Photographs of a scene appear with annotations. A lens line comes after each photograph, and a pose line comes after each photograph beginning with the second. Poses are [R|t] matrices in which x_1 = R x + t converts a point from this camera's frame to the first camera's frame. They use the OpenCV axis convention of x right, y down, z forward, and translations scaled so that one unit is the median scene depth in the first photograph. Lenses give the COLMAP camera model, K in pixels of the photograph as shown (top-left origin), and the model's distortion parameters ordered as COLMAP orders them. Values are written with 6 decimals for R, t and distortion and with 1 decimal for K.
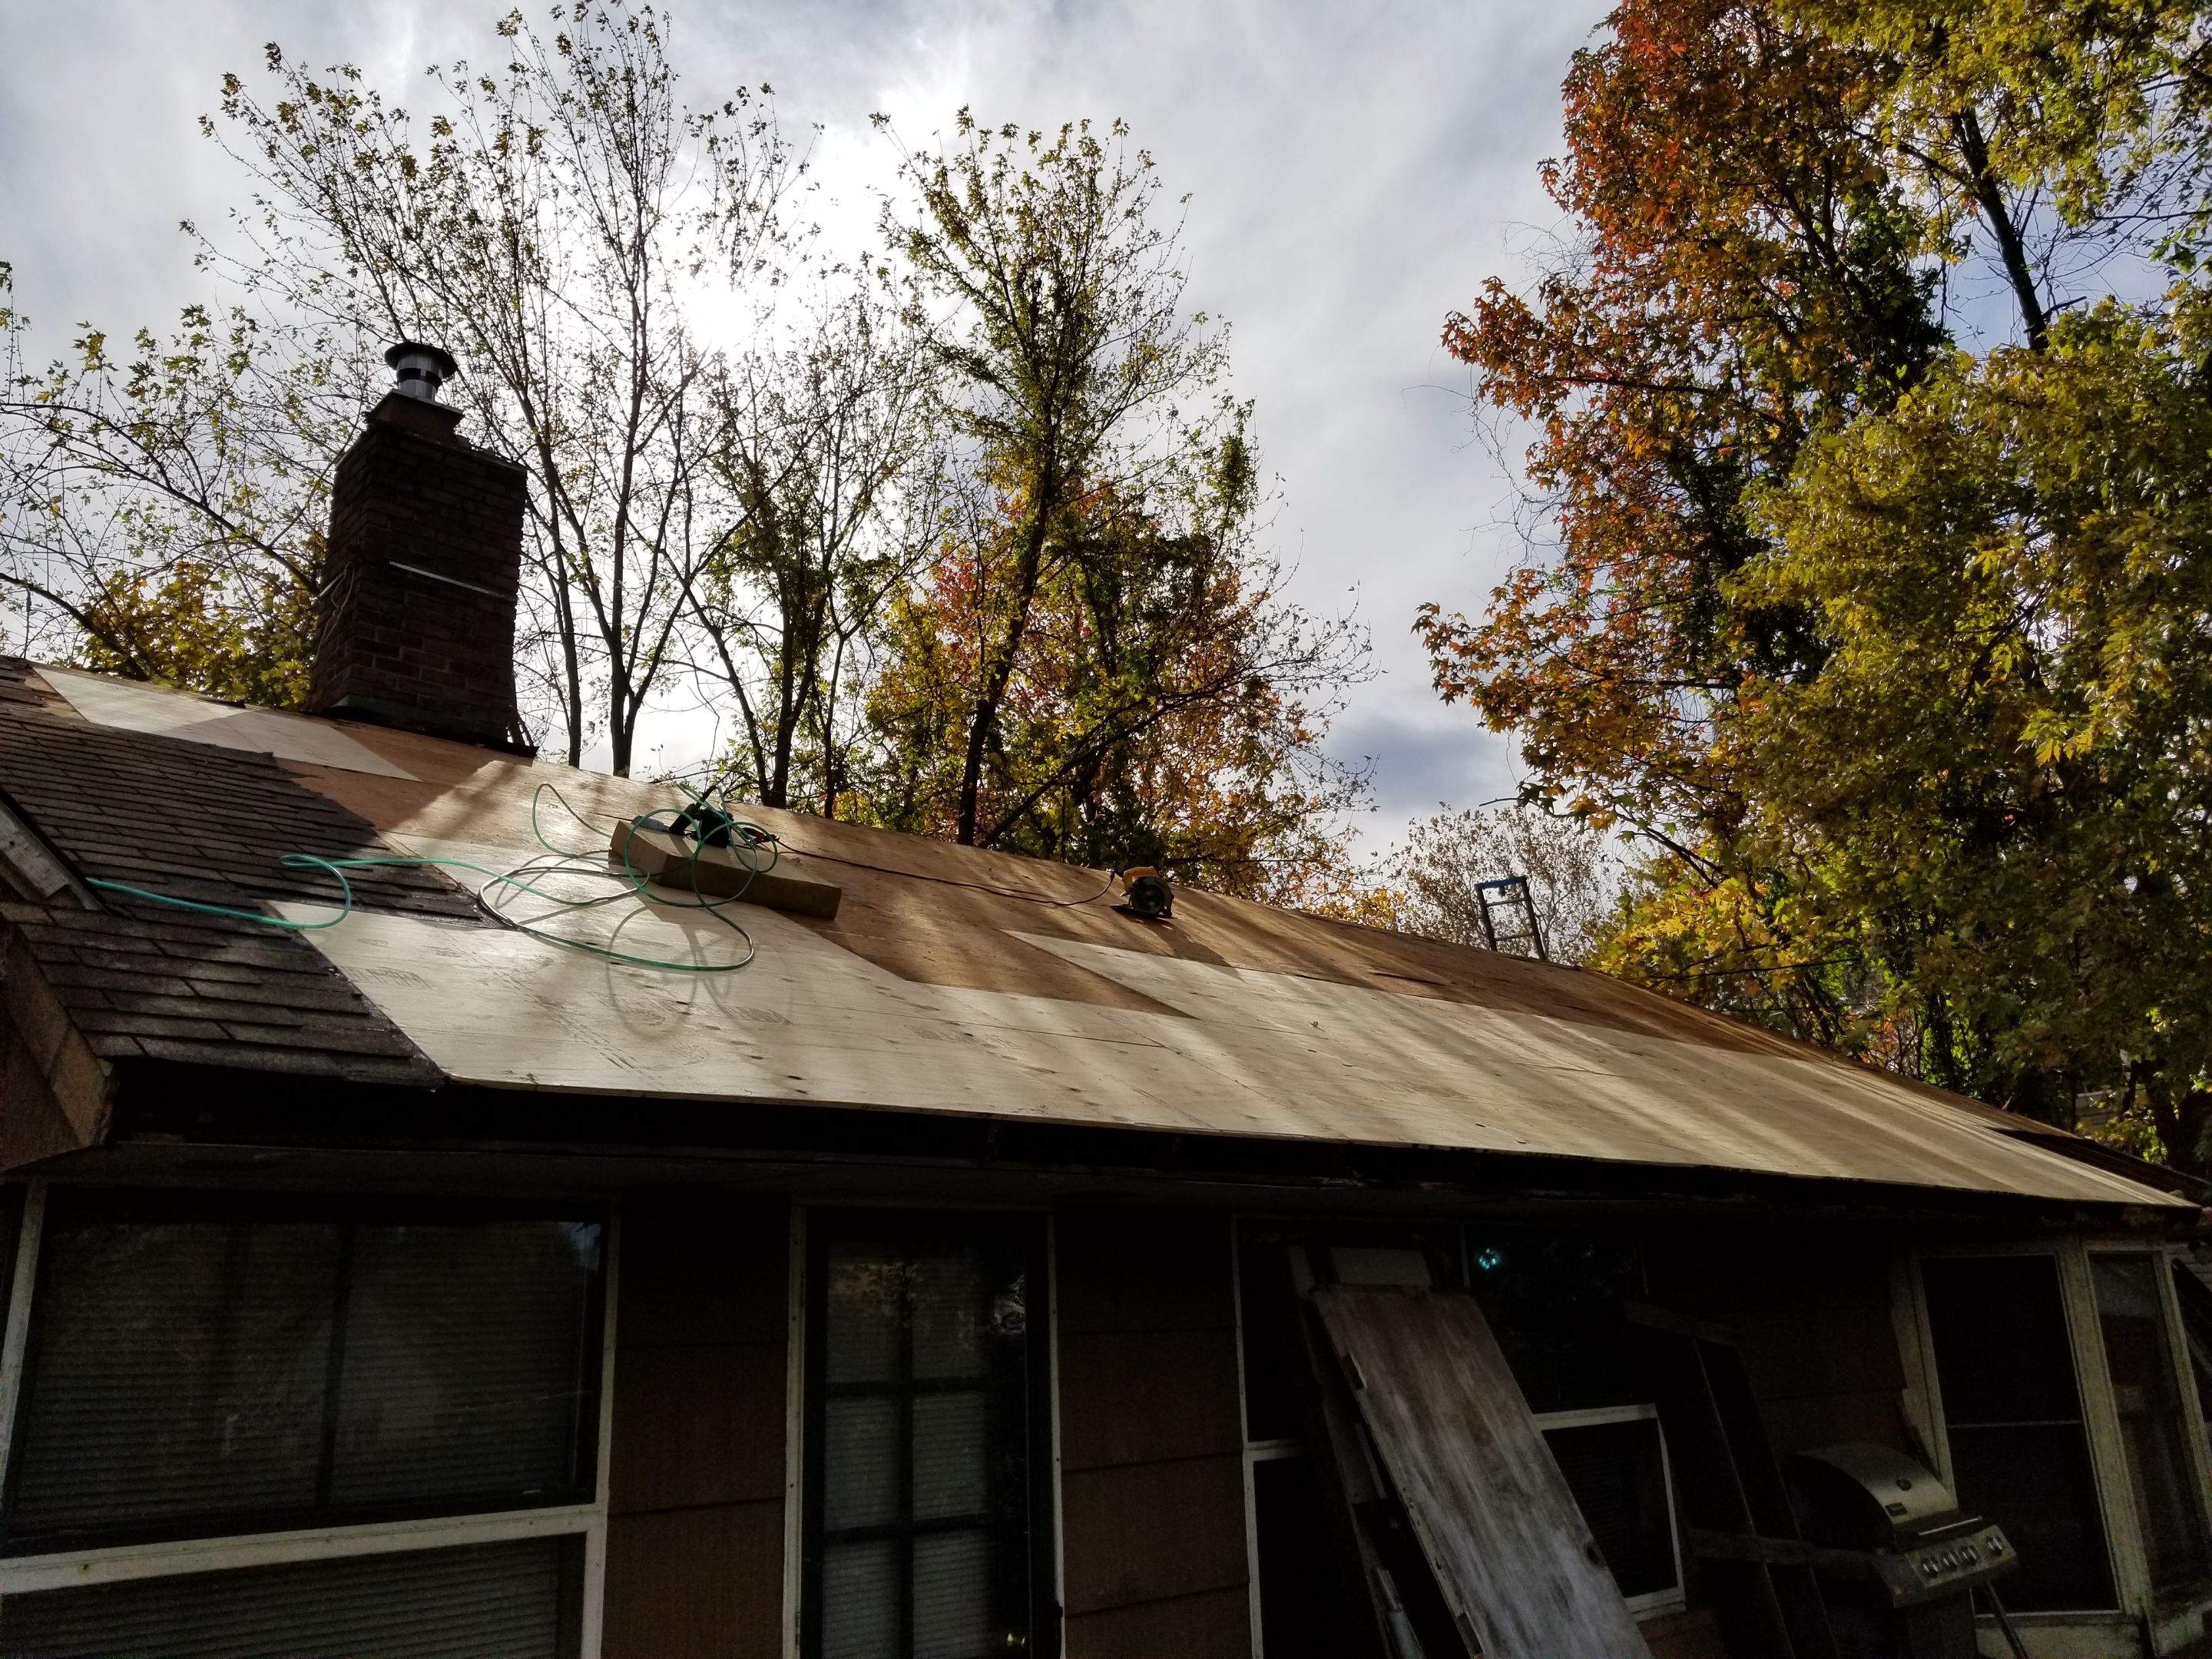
lens RADIAL K [[1735.8, 0, 1125.3], [0, 1735.8, 775.7], [0, 0, 1]] dist [0.004897, -0.000387]
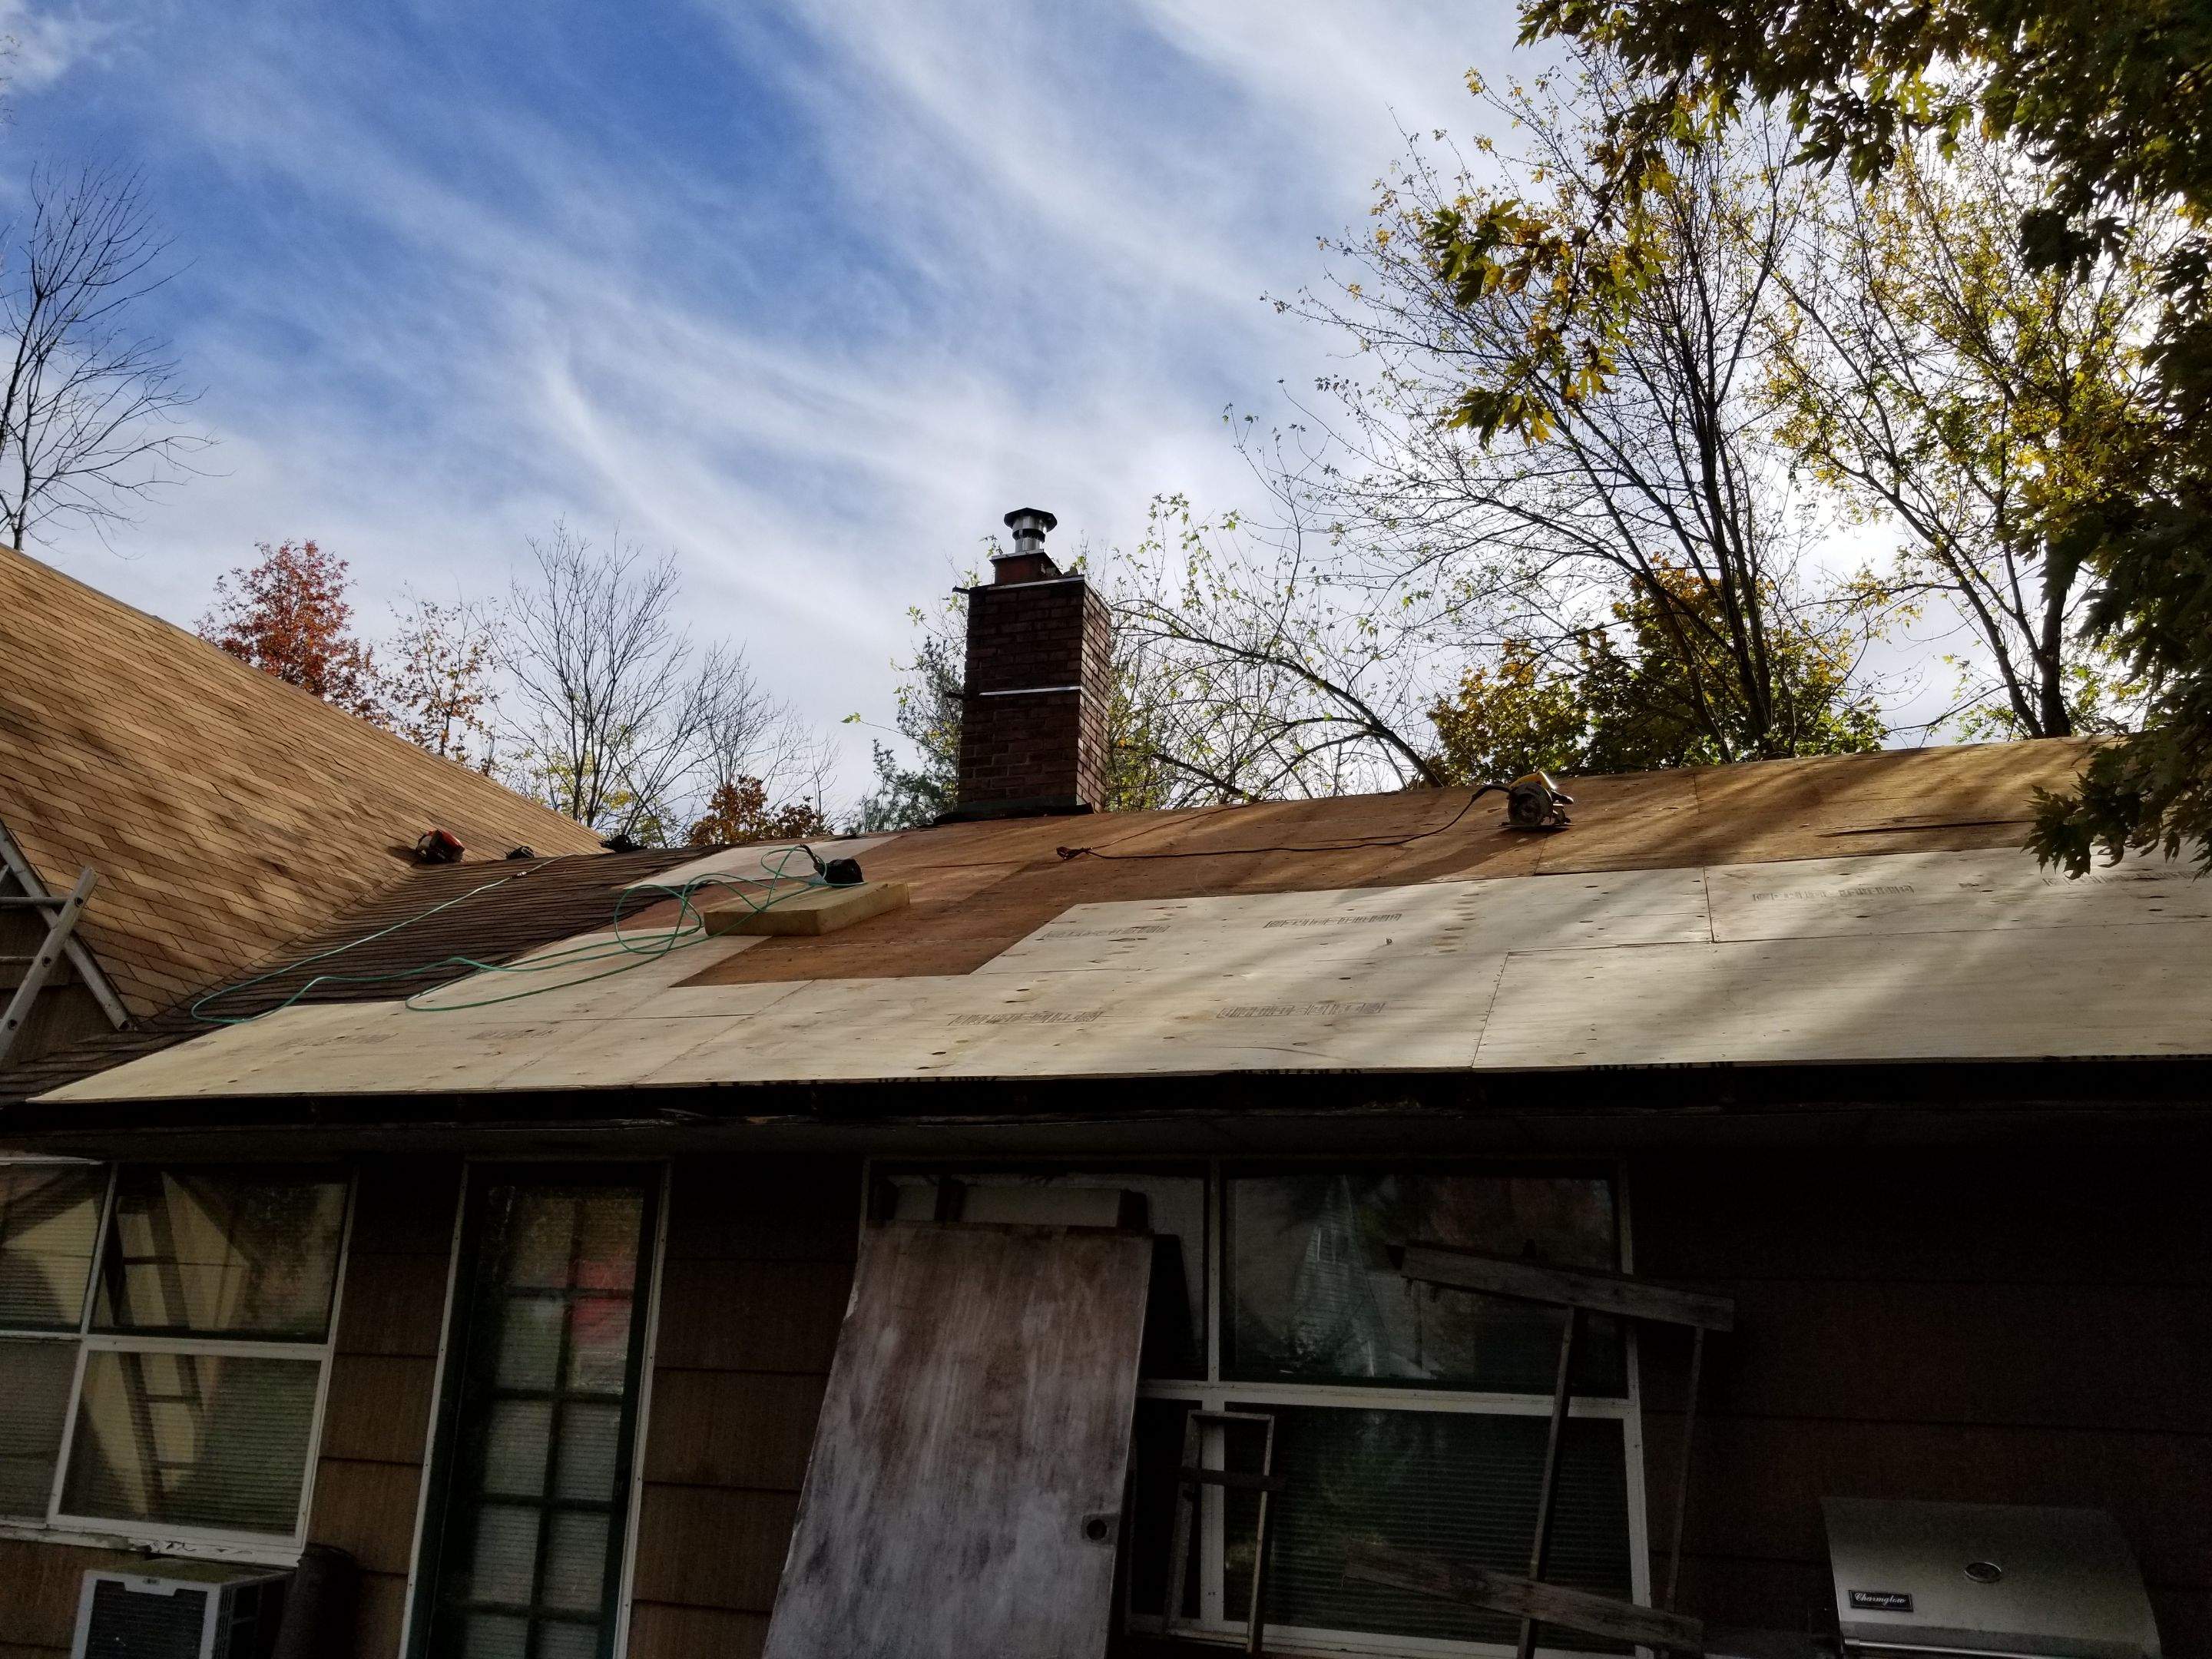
lens RADIAL K [[1741.6, 0, 1067.7], [0, 1741.6, 843.3], [0, 0, 1]] dist [-0.001245, -0.002796]
pose [[0.446092, -0.198963, -0.872592, 0.424337], [0.229824, 0.967749, -0.103168, 0.079826], [0.864976, -0.154520, 0.477431, 0.244801]]
